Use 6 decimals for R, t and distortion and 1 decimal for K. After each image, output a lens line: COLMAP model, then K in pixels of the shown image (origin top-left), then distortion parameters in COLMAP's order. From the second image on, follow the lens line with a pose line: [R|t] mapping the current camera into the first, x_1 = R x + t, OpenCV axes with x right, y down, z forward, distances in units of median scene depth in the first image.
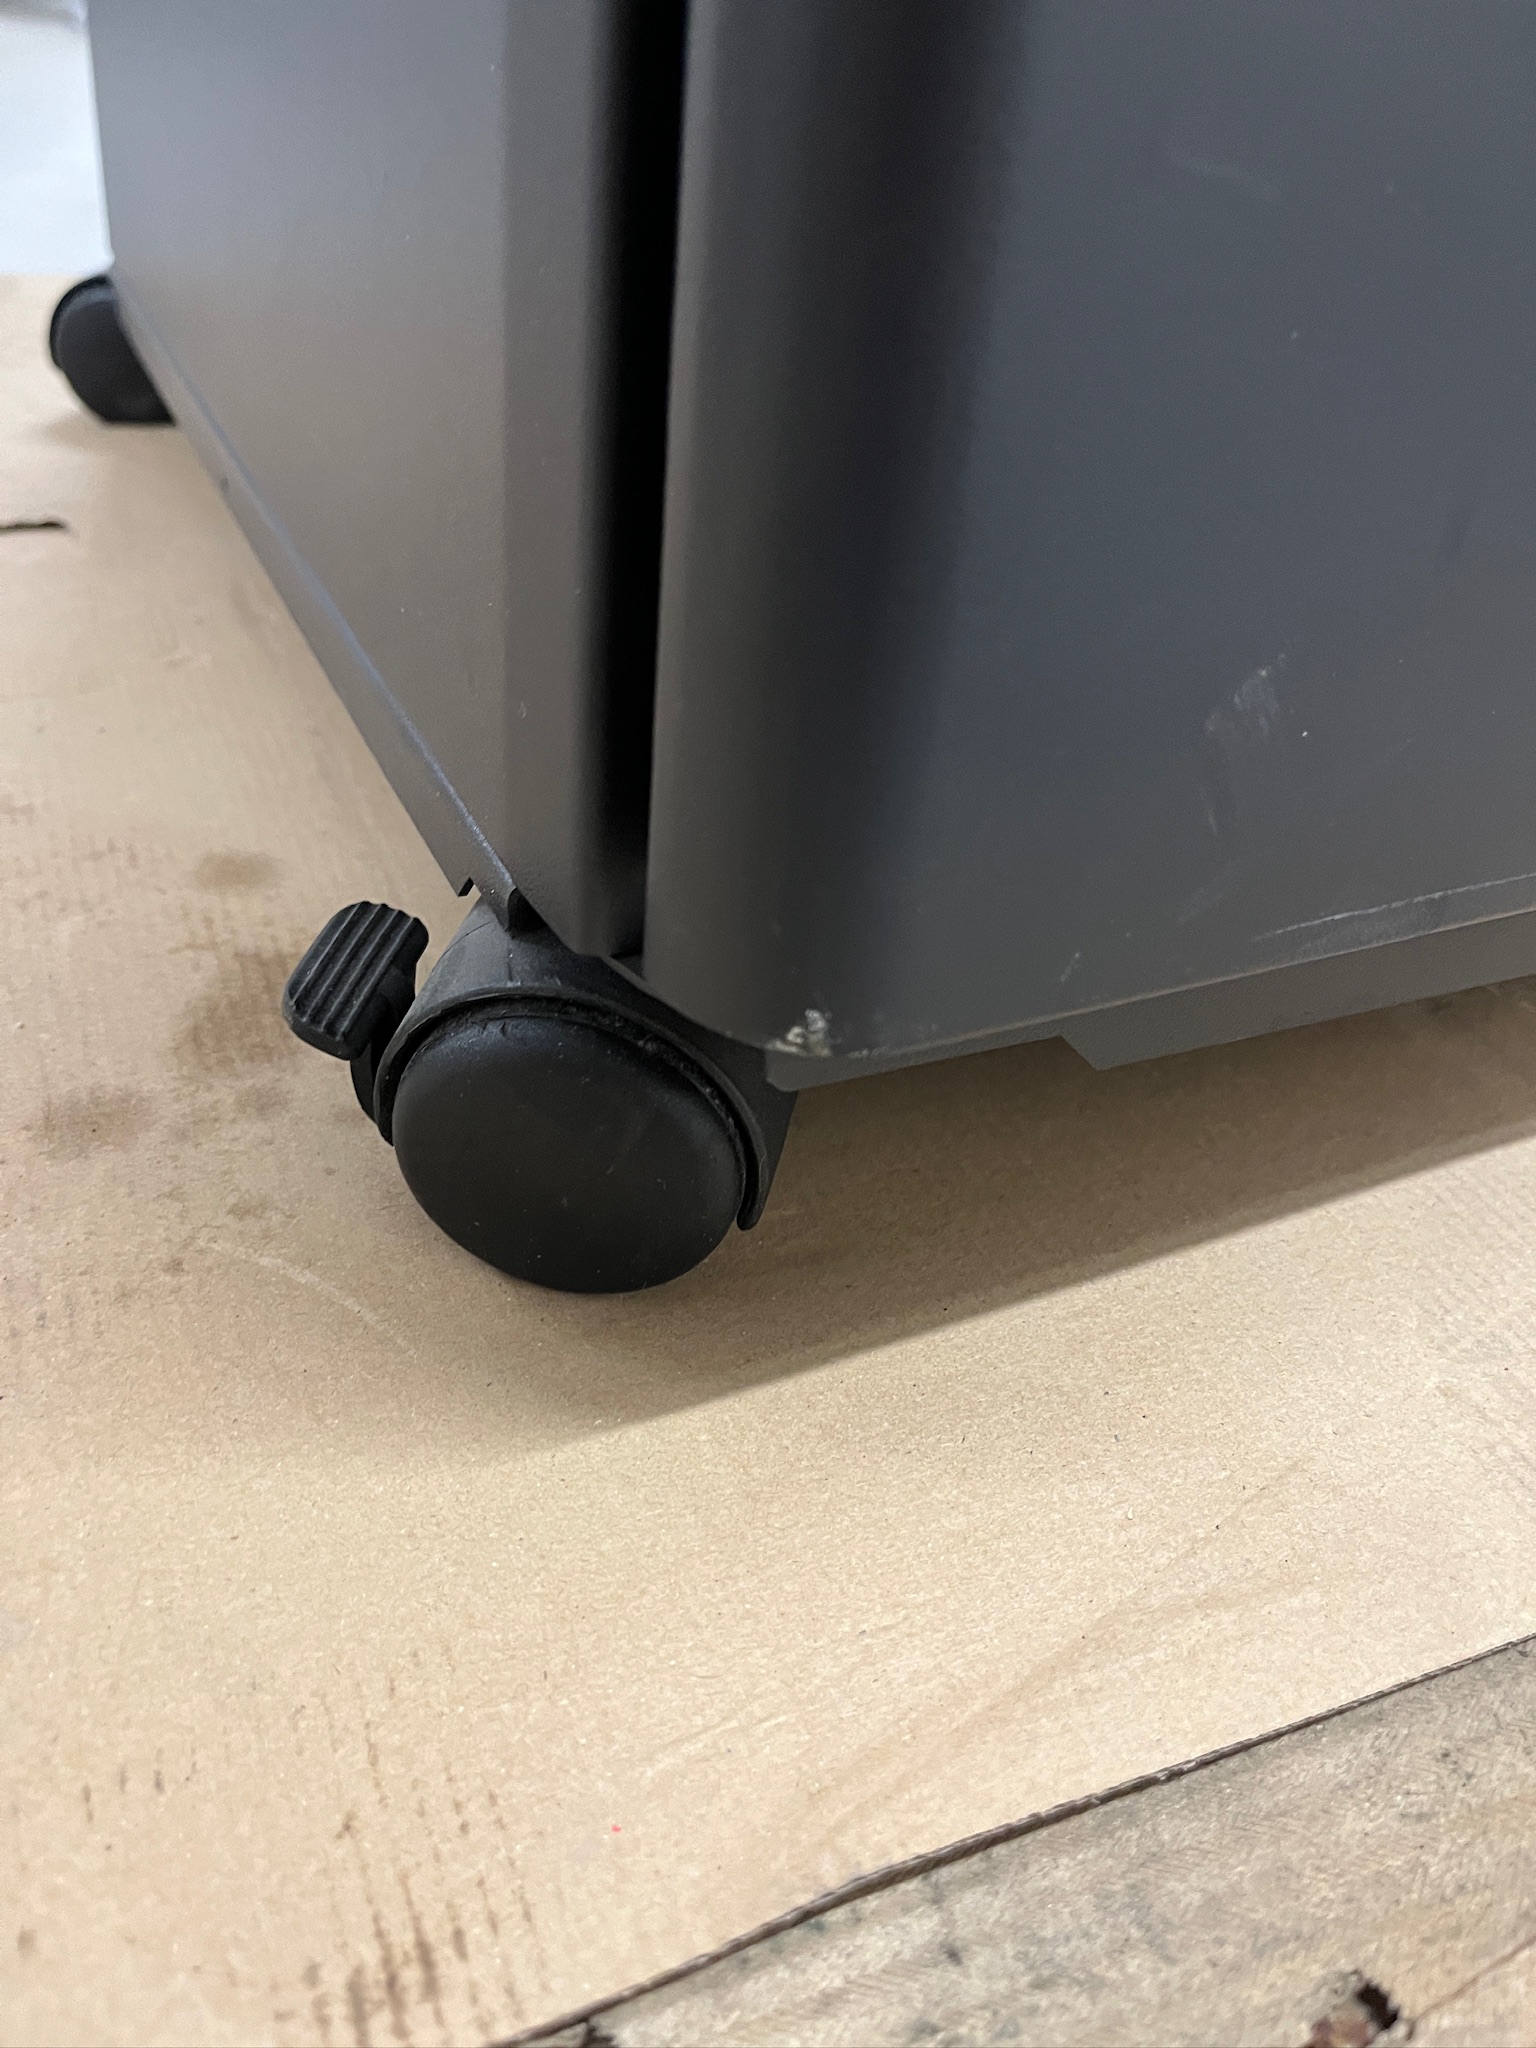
lens RADIAL K [[1574.8, 0, 768.0], [0, 1574.8, 1024.0], [0, 0, 1]] dist [0.041013, -0.039999]
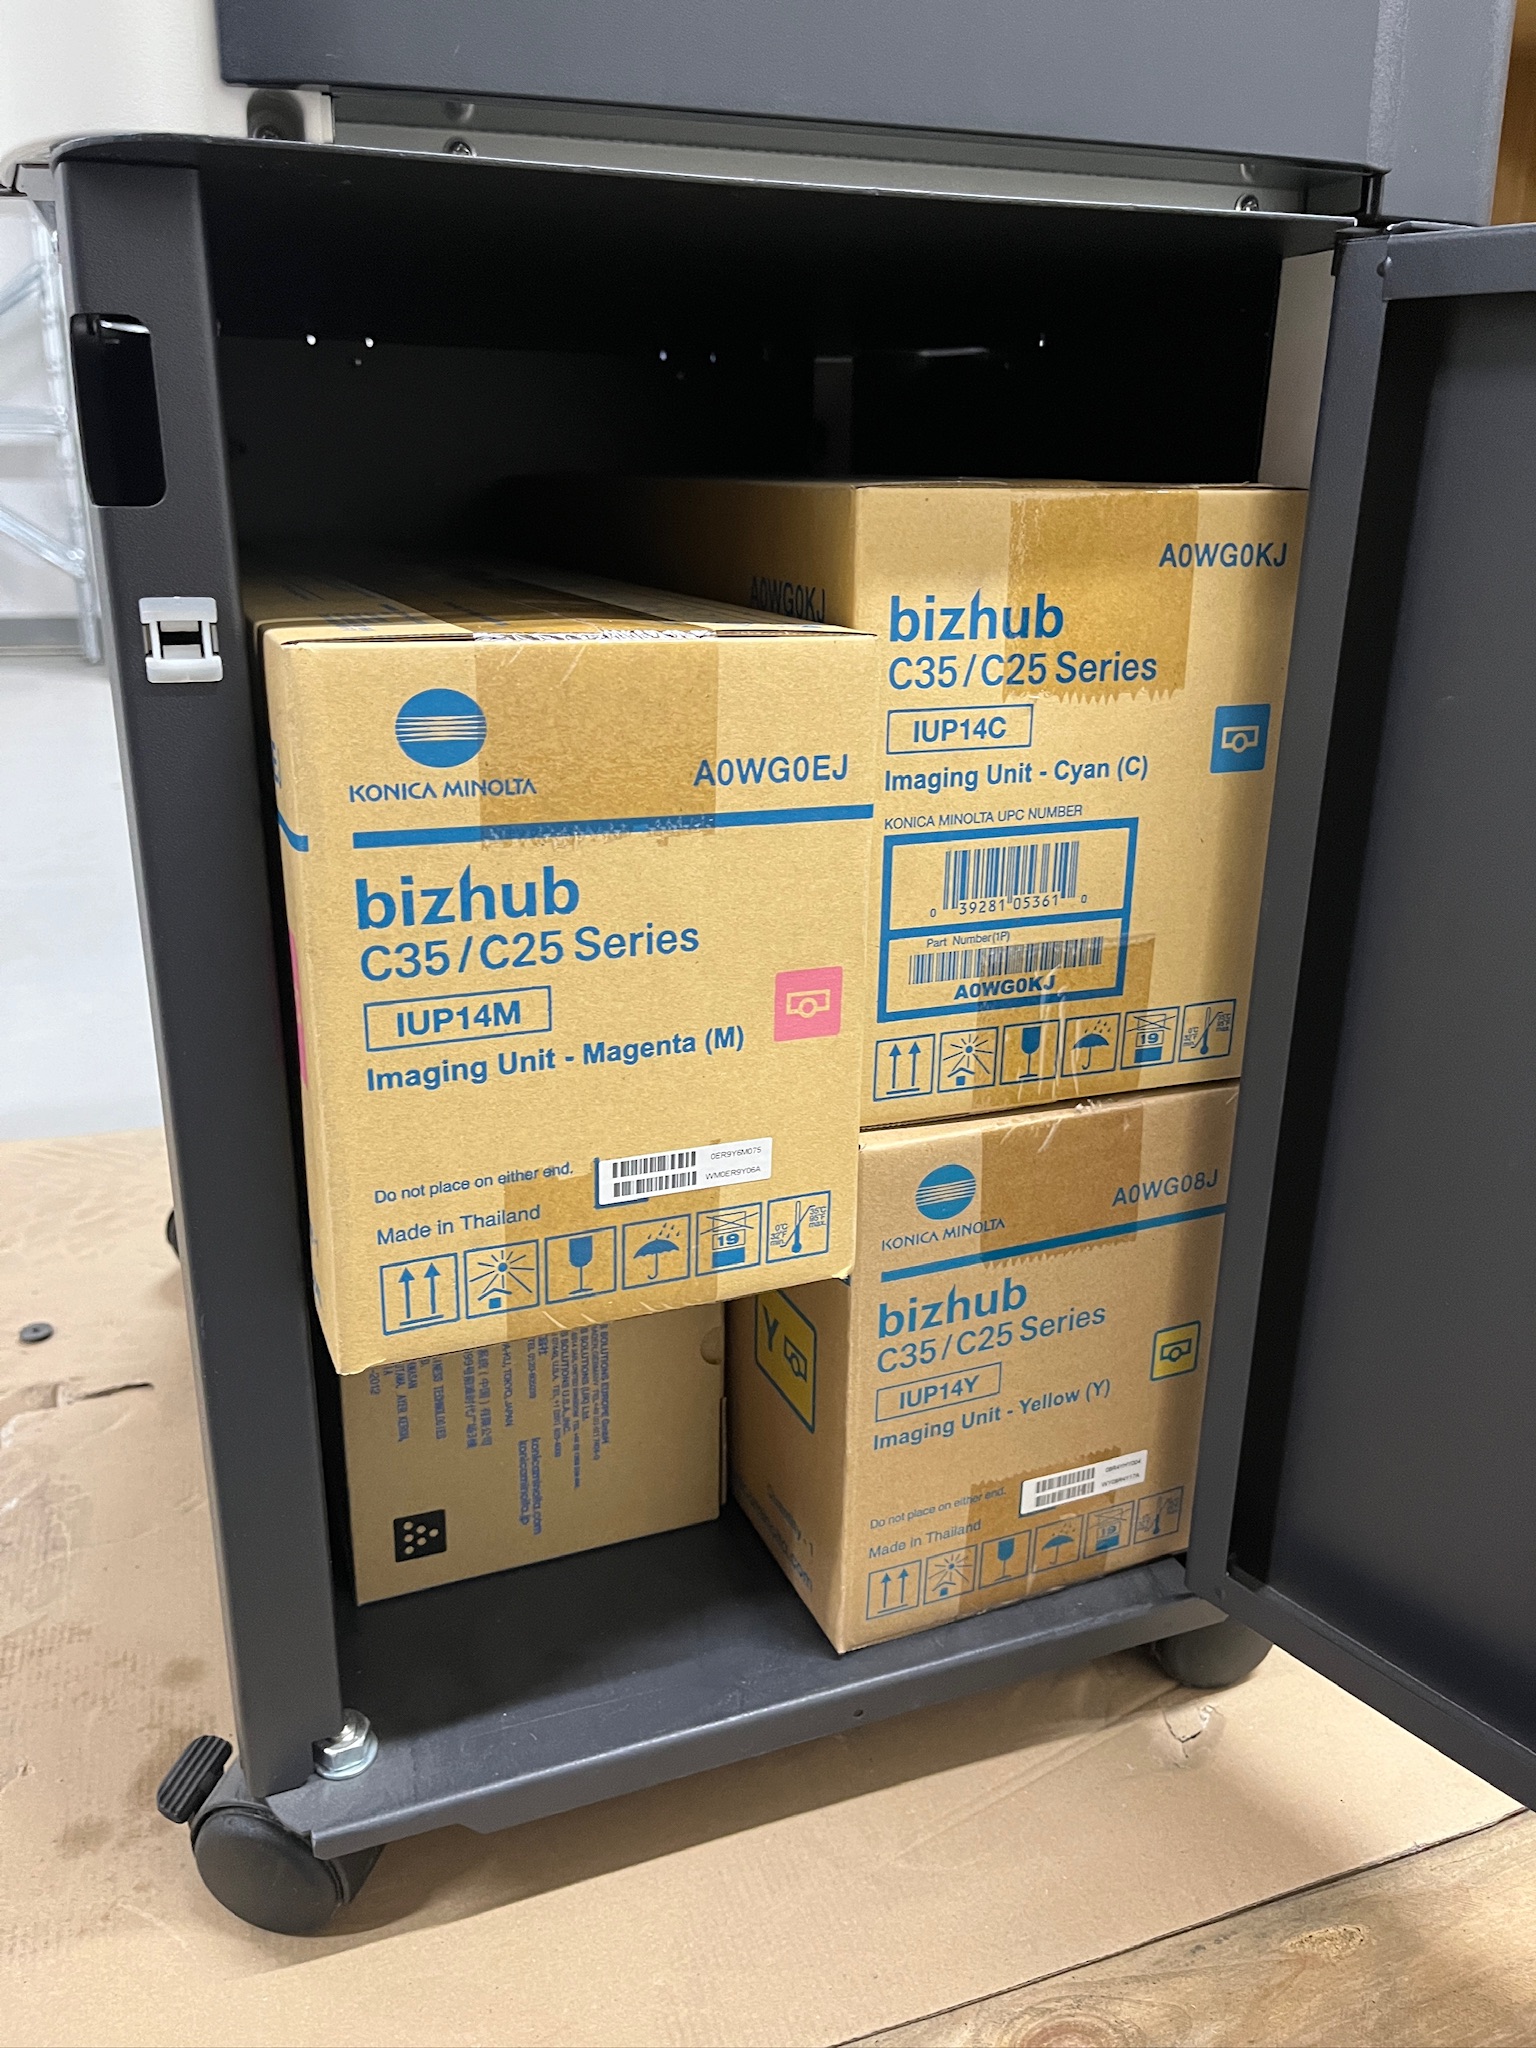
lens RADIAL K [[1561.8, 0, 787.8], [0, 1561.8, 1019.5], [0, 0, 1]] dist [0.099107, -0.140052]
pose [[0.995220, -0.044214, -0.087076, 0.718240], [0.018805, 0.961717, -0.273398, -0.374906], [0.095830, 0.270453, 0.957952, -1.202865]]
